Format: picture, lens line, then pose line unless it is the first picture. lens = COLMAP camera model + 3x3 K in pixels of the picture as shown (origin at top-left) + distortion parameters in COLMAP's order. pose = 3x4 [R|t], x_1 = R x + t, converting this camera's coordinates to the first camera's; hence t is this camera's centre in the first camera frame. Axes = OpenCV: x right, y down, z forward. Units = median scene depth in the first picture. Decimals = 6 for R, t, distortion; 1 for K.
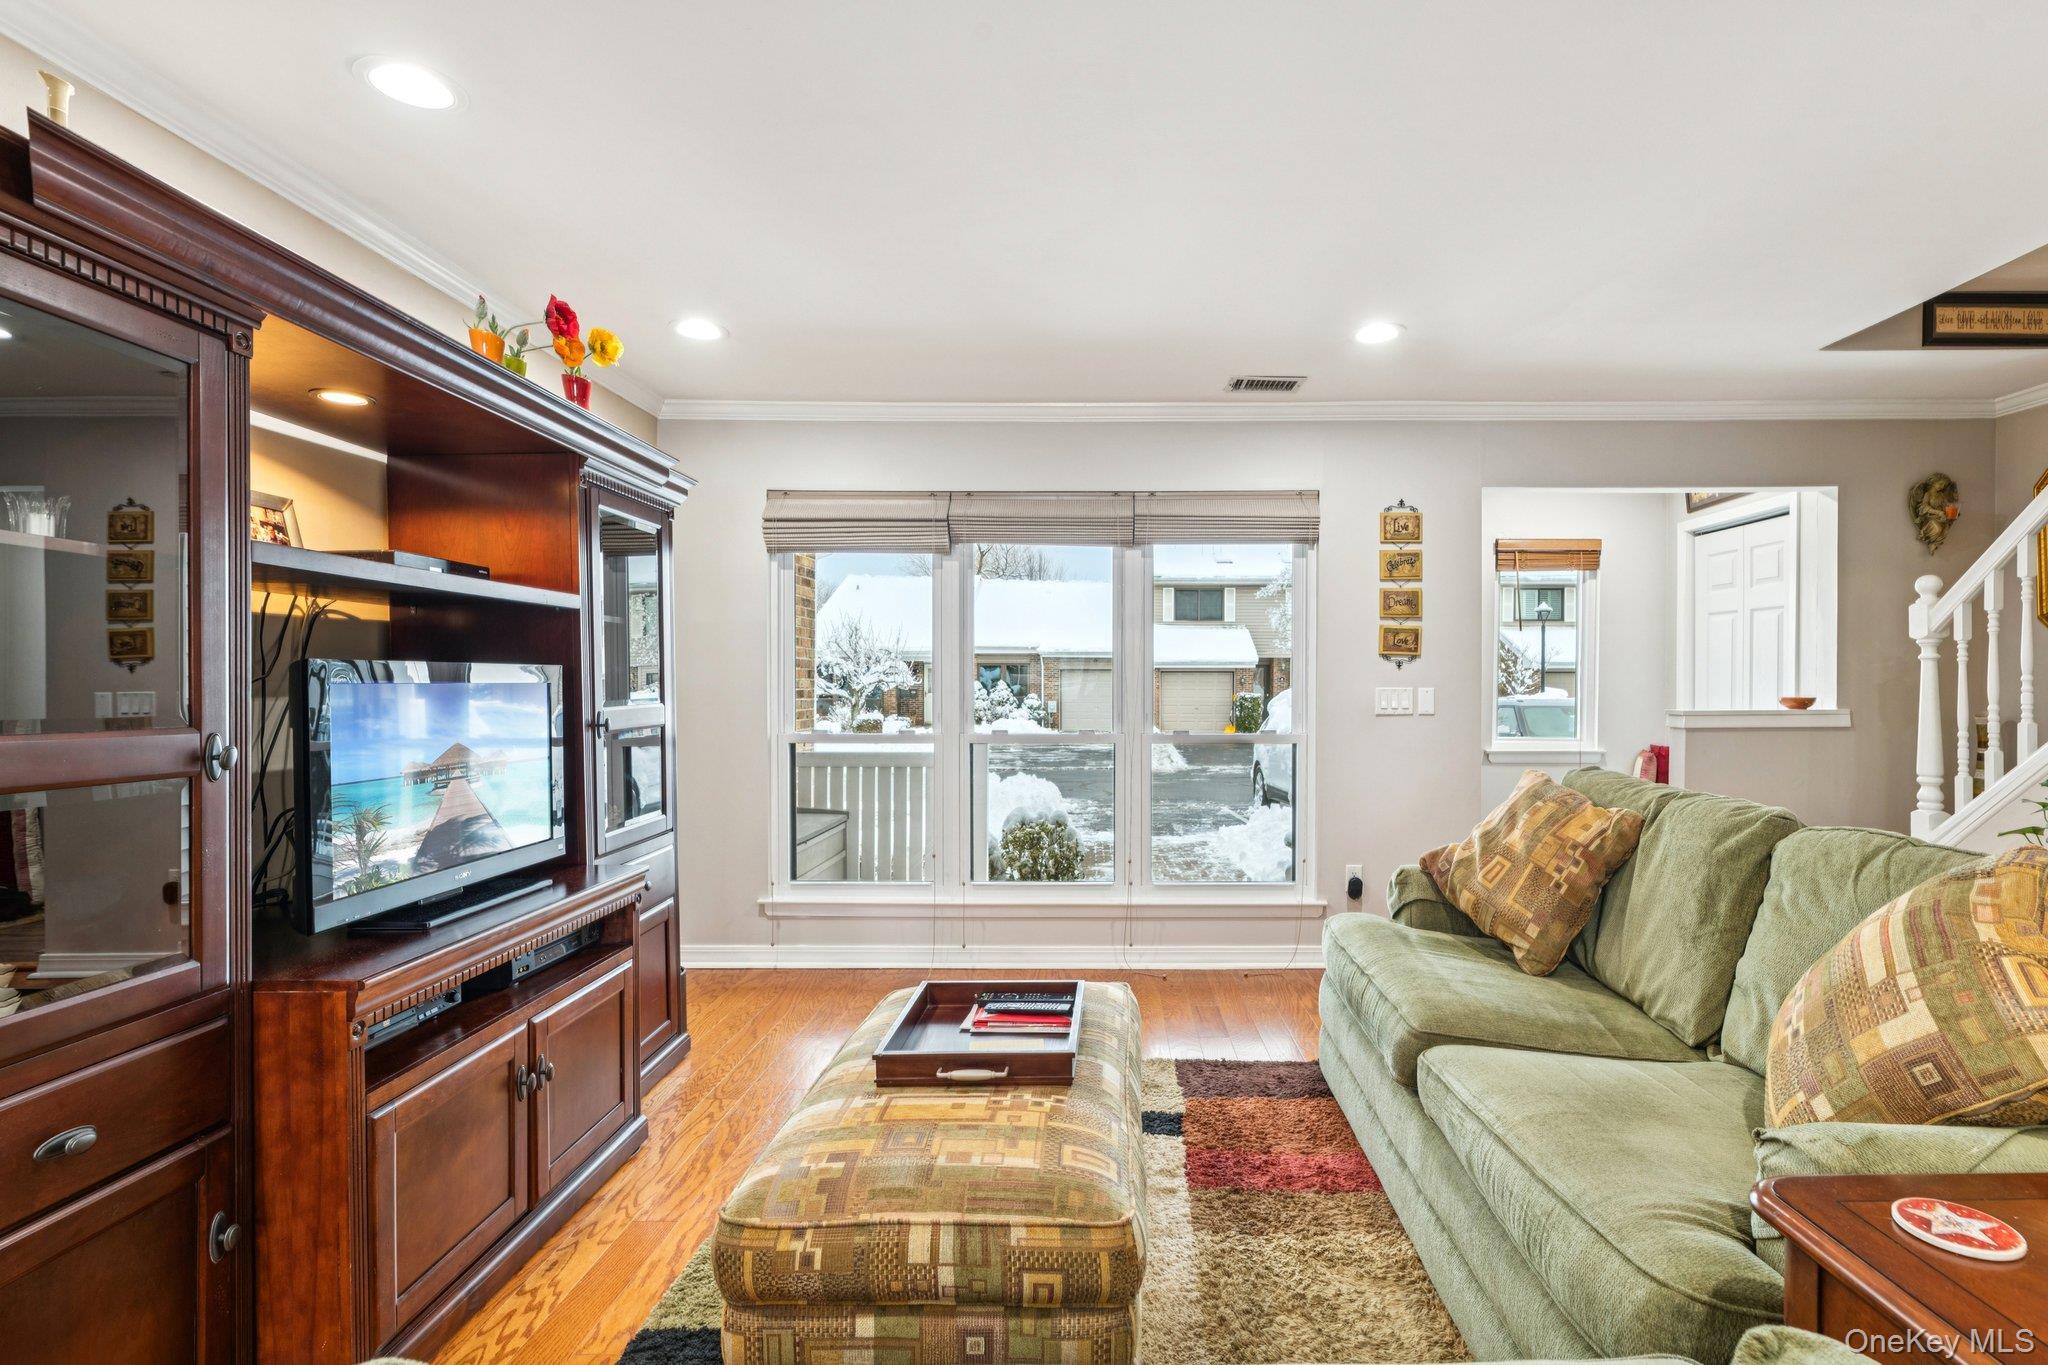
lens RADIAL K [[969.5, 0, 1101.5], [0, 969.5, 691.3], [0, 0, 1]] dist [-0.001736, -0.000318]
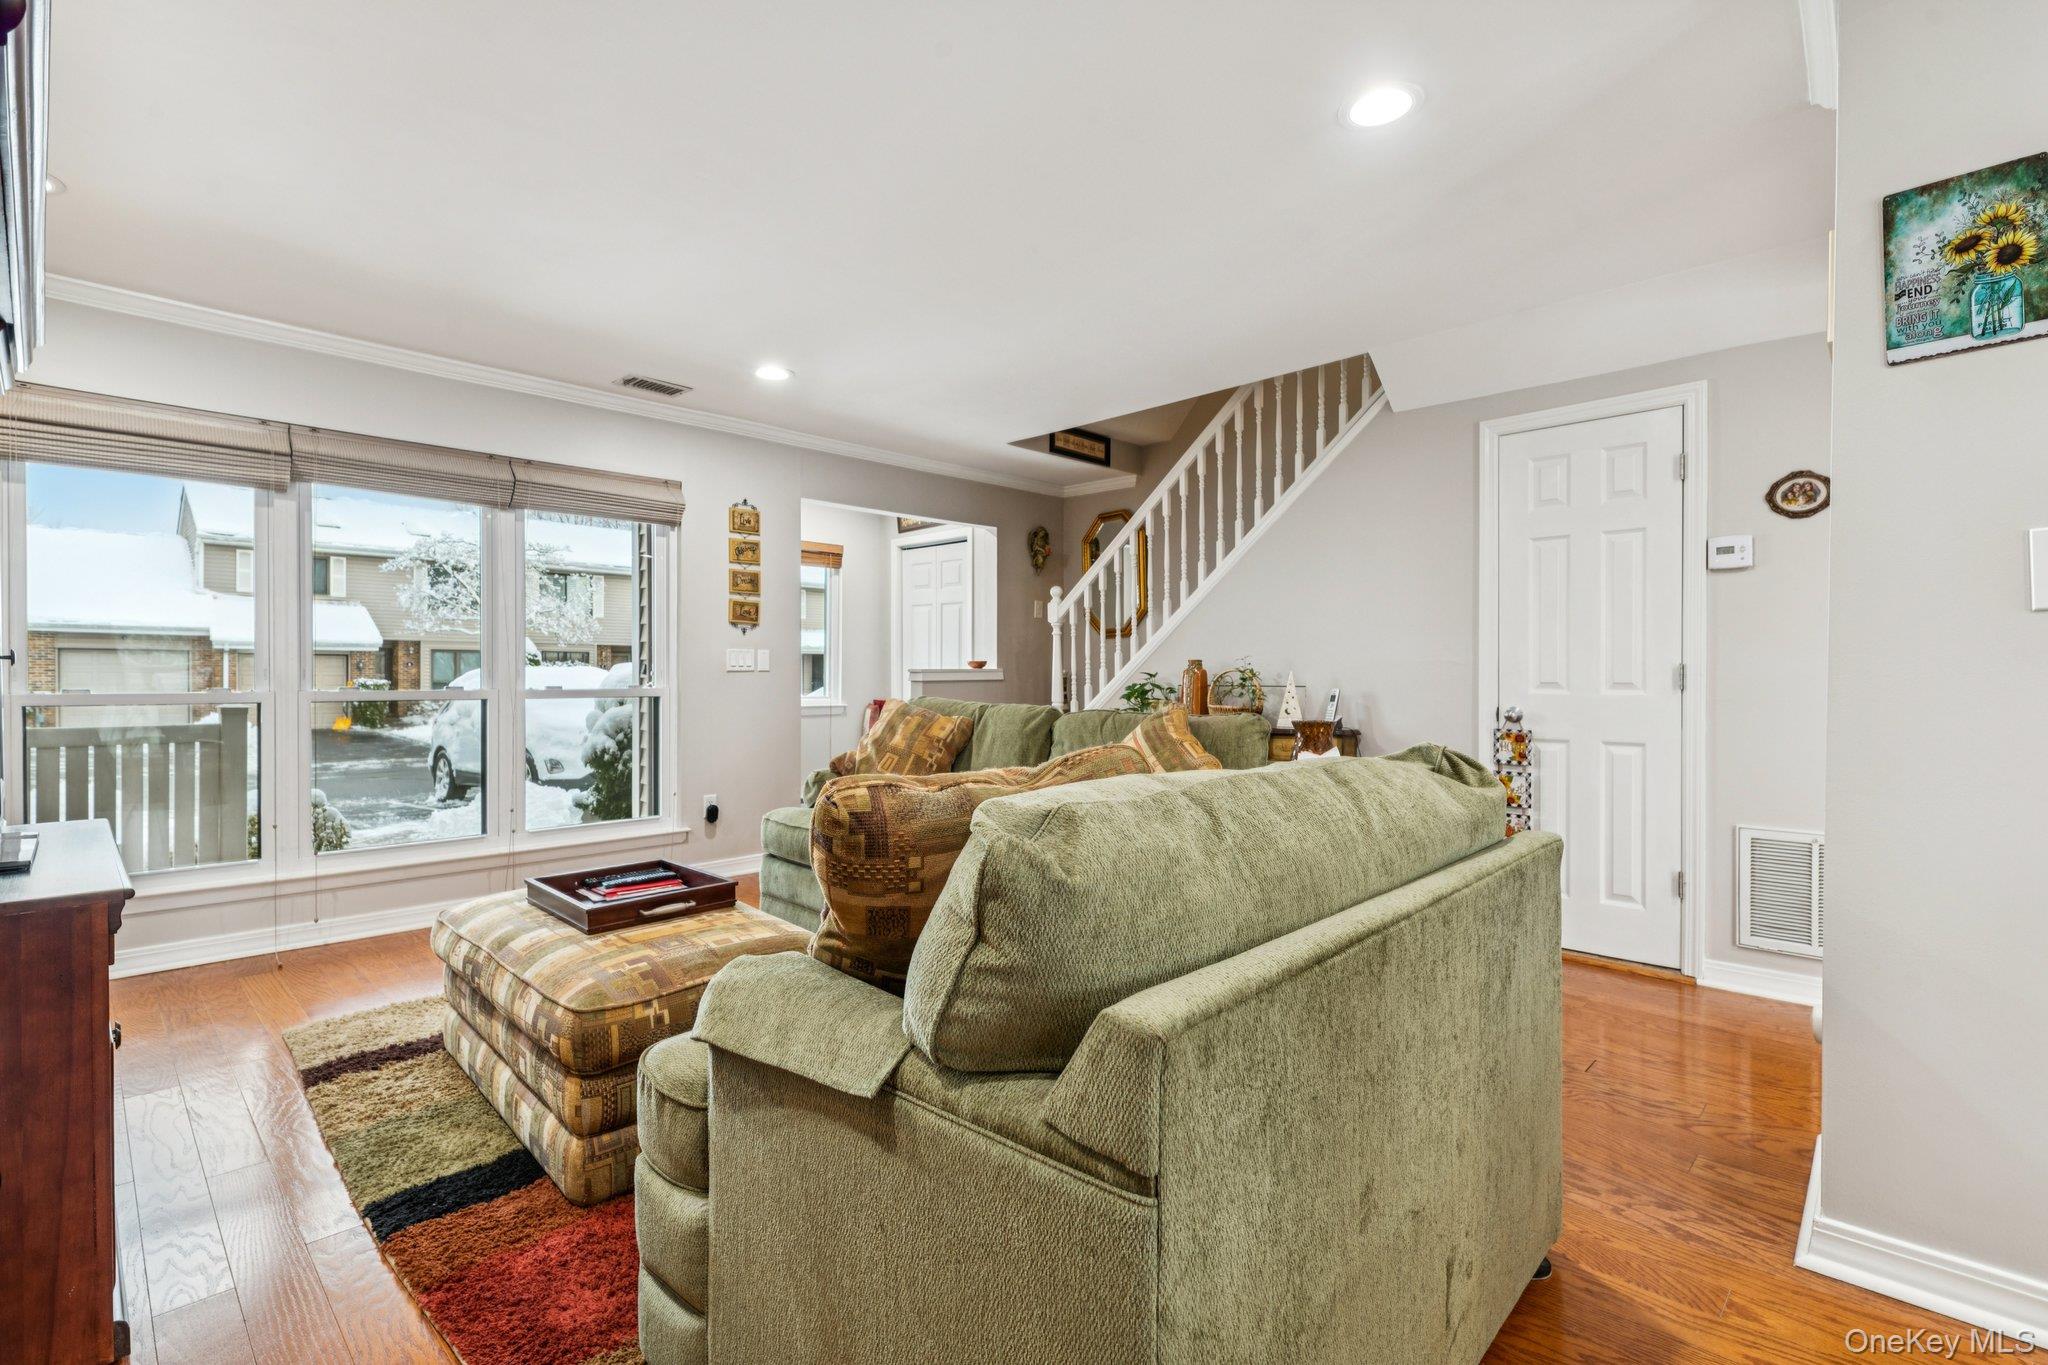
lens RADIAL K [[929.9, 0, 1029.5], [0, 929.9, 676.3], [0, 0, 1]] dist [-0.001770, -0.000069]
pose [[0.700090, -0.001796, 0.714053, -0.290988], [0.004873, 0.999986, -0.002263, 0.035412], [-0.714038, 0.005064, 0.700088, -0.099400]]
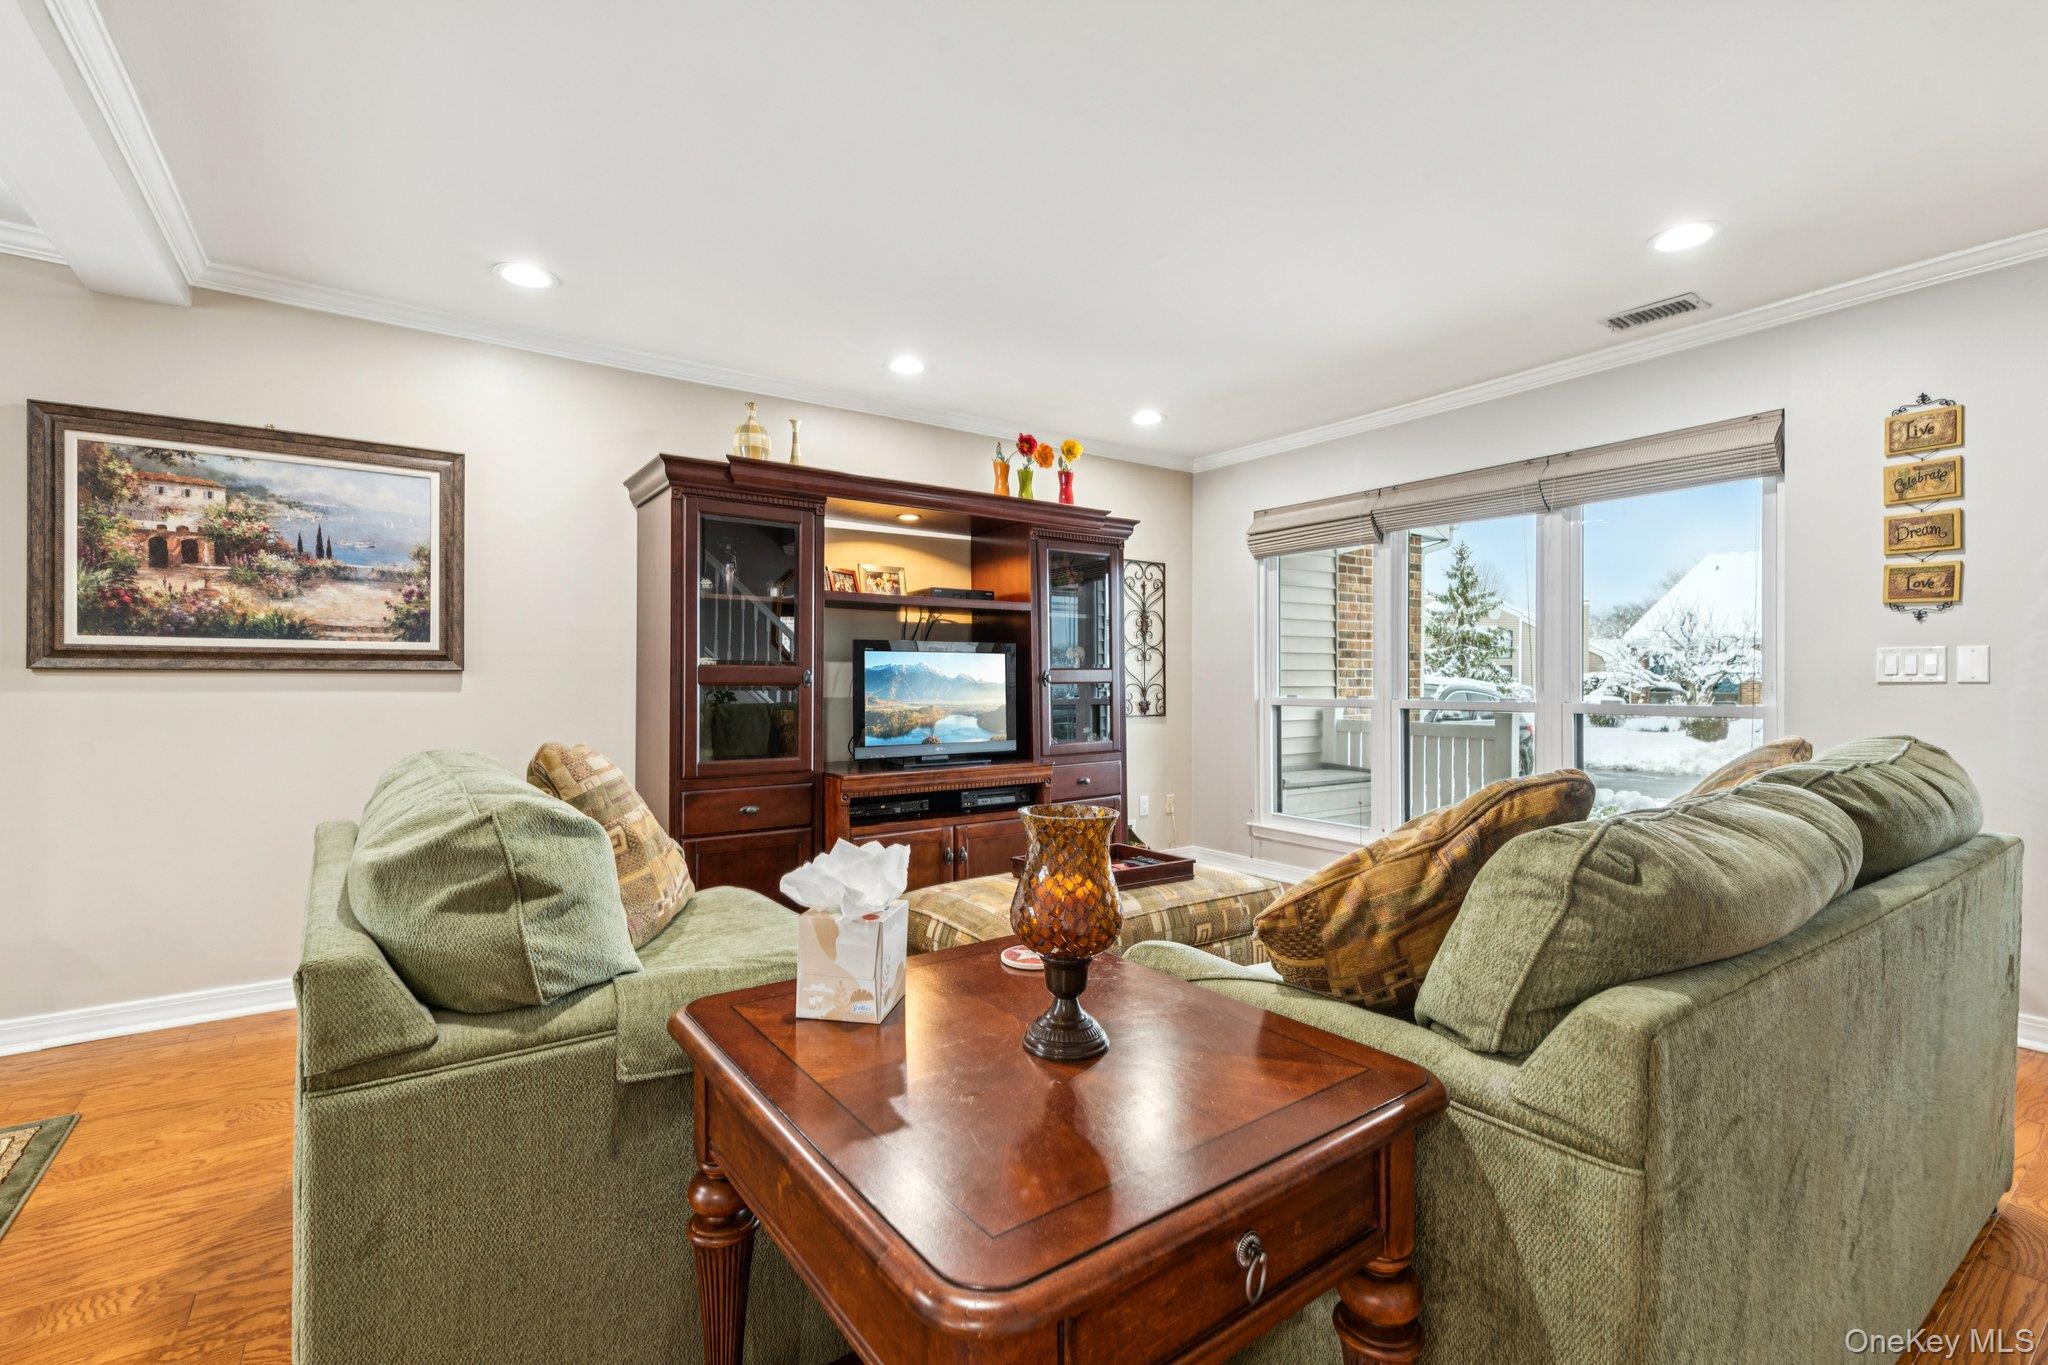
lens RADIAL K [[909.7, 0, 1030.6], [0, 909.7, 680.1], [0, 0, 1]] dist [0.001602, -0.000015]
pose [[0.579471, -0.002006, -0.814990, 0.483800], [-0.005129, 0.999968, -0.006108, 0.030017], [0.814977, 0.007719, 0.579442, 0.037955]]
